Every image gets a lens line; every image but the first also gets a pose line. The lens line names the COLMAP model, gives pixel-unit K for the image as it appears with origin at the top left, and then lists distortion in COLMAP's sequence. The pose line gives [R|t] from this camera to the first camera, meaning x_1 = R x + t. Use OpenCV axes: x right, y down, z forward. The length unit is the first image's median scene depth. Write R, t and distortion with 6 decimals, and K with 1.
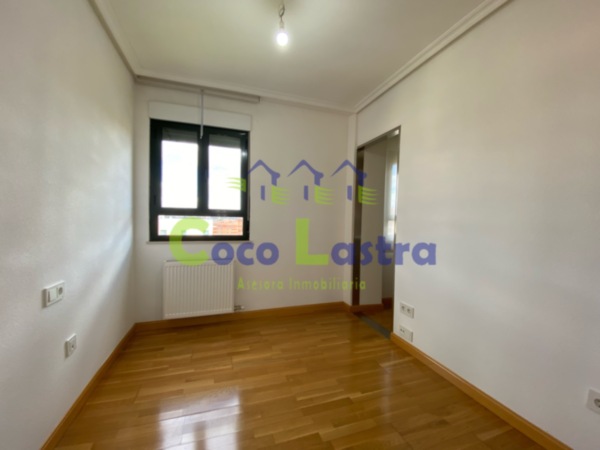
lens RADIAL K [[245.0, 0, 298.2], [0, 245.0, 225.1], [0, 0, 1]] dist [0.001173, -0.011616]
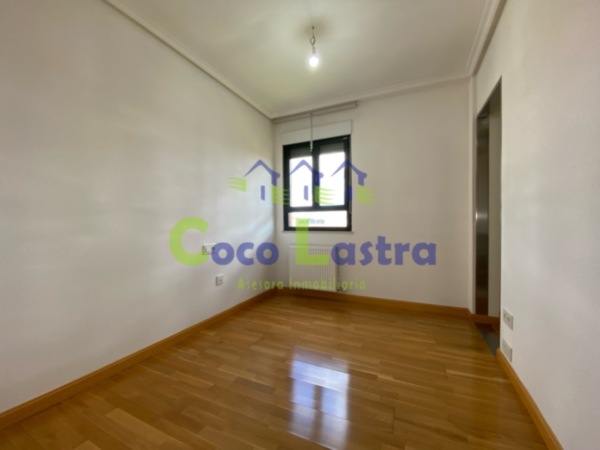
lens RADIAL K [[245.0, 0, 298.4], [0, 245.0, 226.8], [0, 0, 1]] dist [0.001173, -0.011616]
pose [[0.725507, -0.016344, -0.688020, 0.443633], [0.003413, 0.999791, -0.020151, 0.072734], [0.688206, 0.012272, 0.725412, 0.023075]]
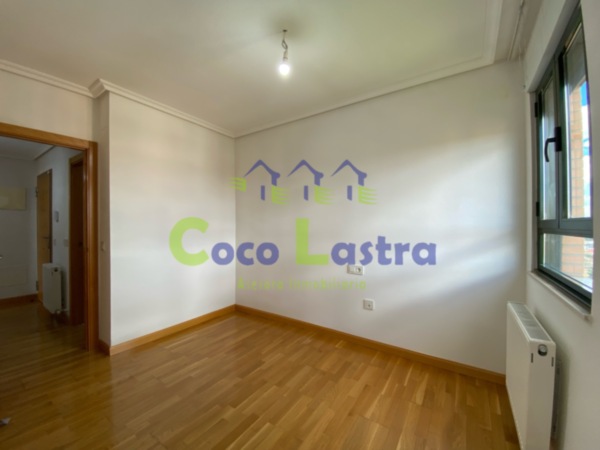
lens RADIAL K [[245.0, 0, 304.4], [0, 245.0, 224.7], [0, 0, 1]] dist [0.001173, -0.011616]
pose [[-0.792280, -0.016962, -0.609921, 0.313462], [-0.024627, 0.999688, 0.004189, -0.051250], [0.609660, 0.018339, -0.792451, 1.180693]]
